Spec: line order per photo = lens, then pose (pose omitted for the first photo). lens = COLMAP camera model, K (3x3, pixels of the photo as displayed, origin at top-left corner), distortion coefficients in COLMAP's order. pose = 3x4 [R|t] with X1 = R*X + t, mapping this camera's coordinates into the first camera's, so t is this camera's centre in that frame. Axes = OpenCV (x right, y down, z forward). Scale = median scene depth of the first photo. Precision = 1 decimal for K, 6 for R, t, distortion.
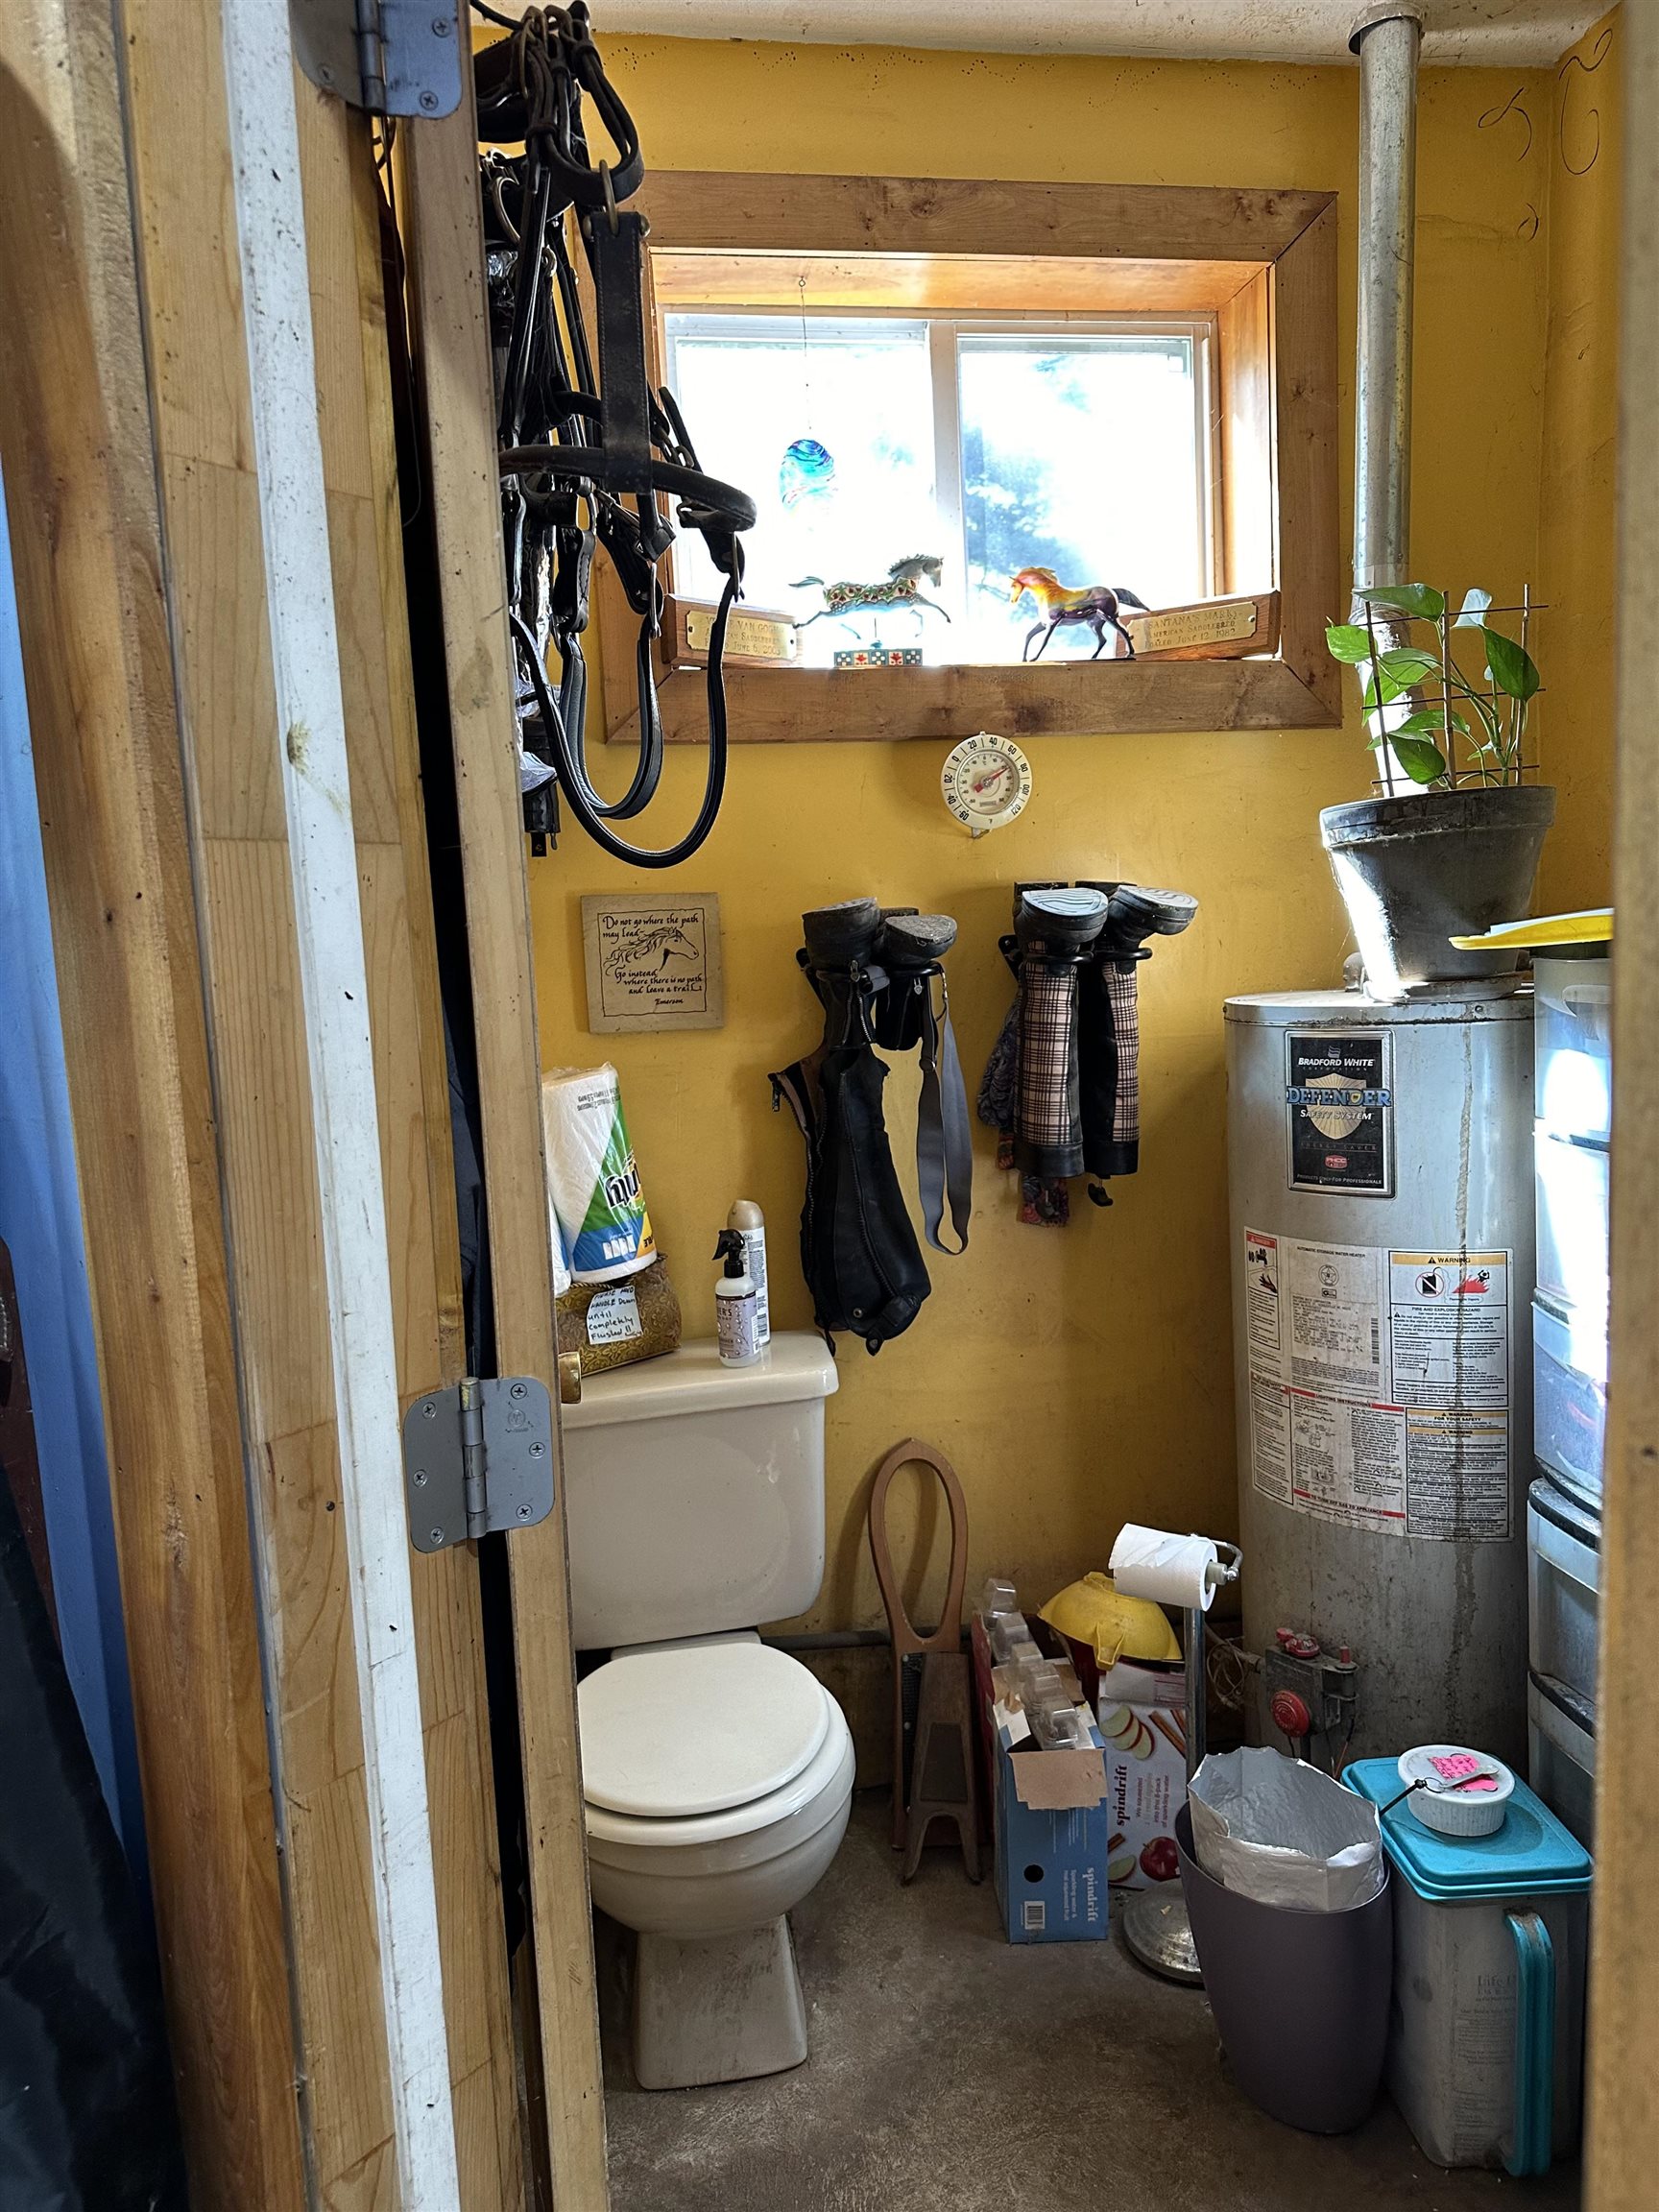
lens RADIAL K [[1575.9, 0, 819.2], [0, 1575.9, 1104.9], [0, 0, 1]] dist [0.050631, -0.080393]
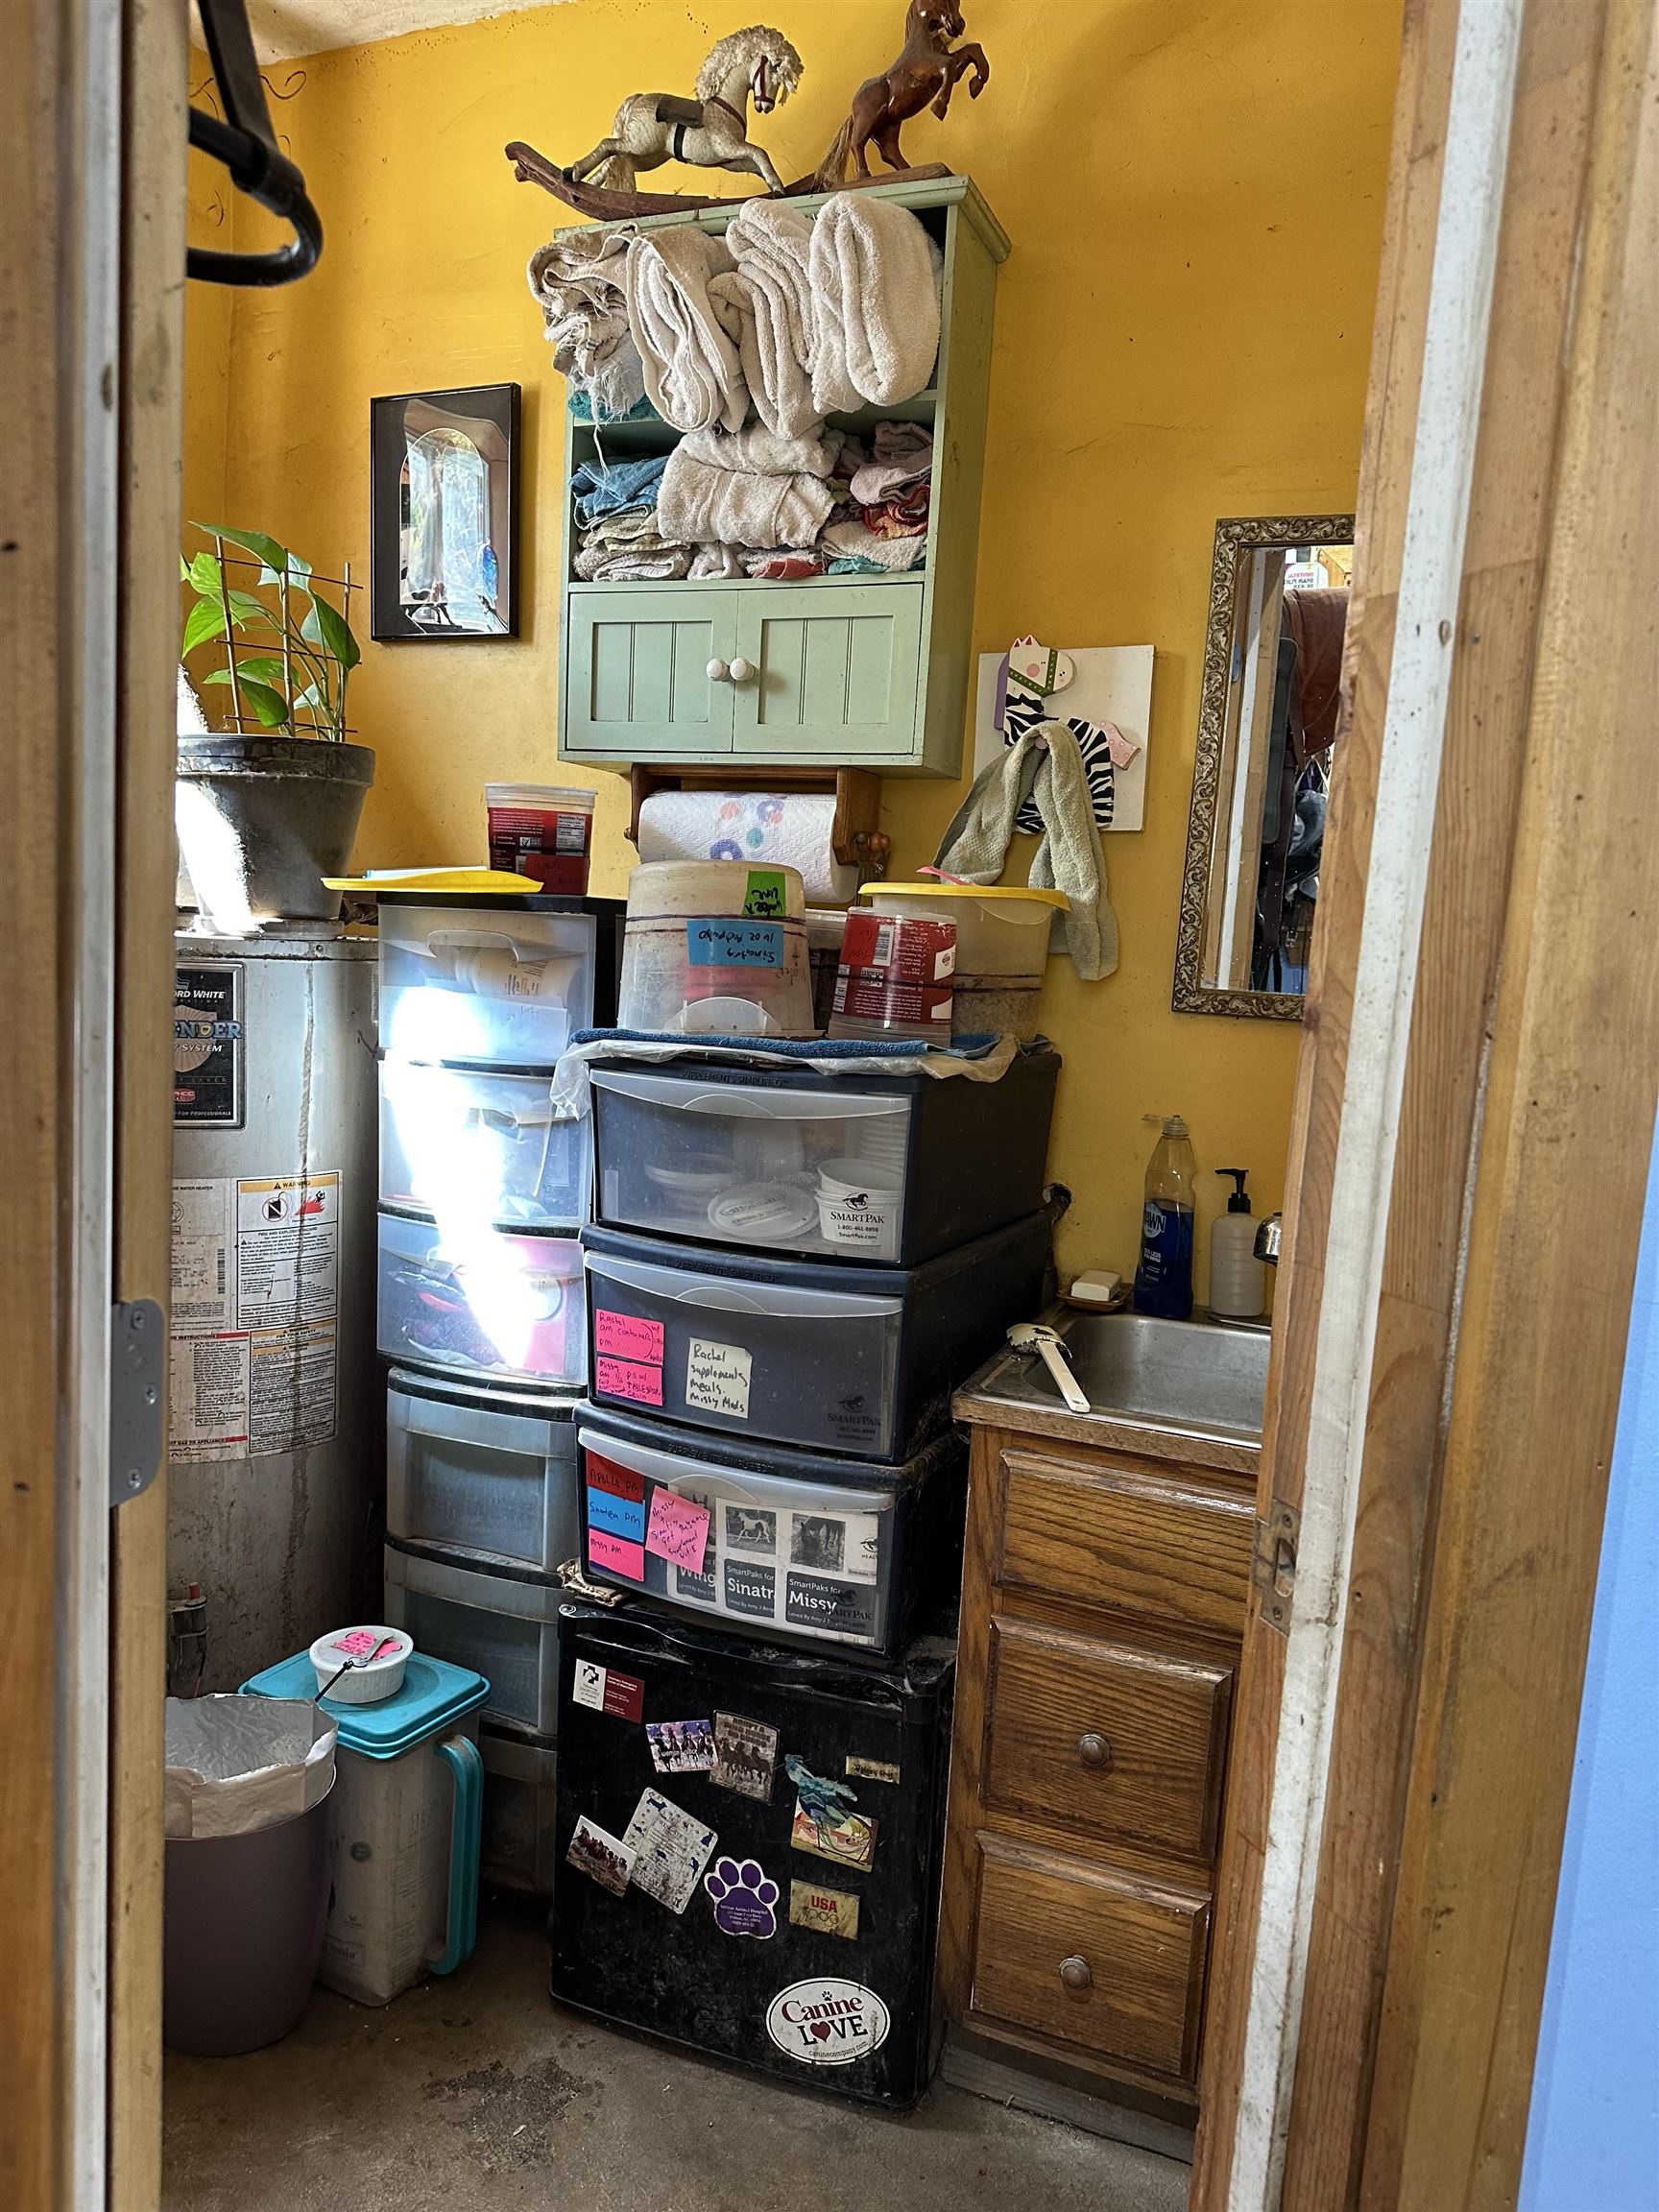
lens RADIAL K [[1575.9, 0, 819.2], [0, 1575.9, 1104.9], [0, 0, 1]] dist [0.050631, -0.080393]
pose [[0.502729, -0.022263, 0.864158, -0.335441], [0.020570, 0.999693, 0.013788, 0.037283], [-0.864200, 0.010844, 0.503032, 0.162403]]
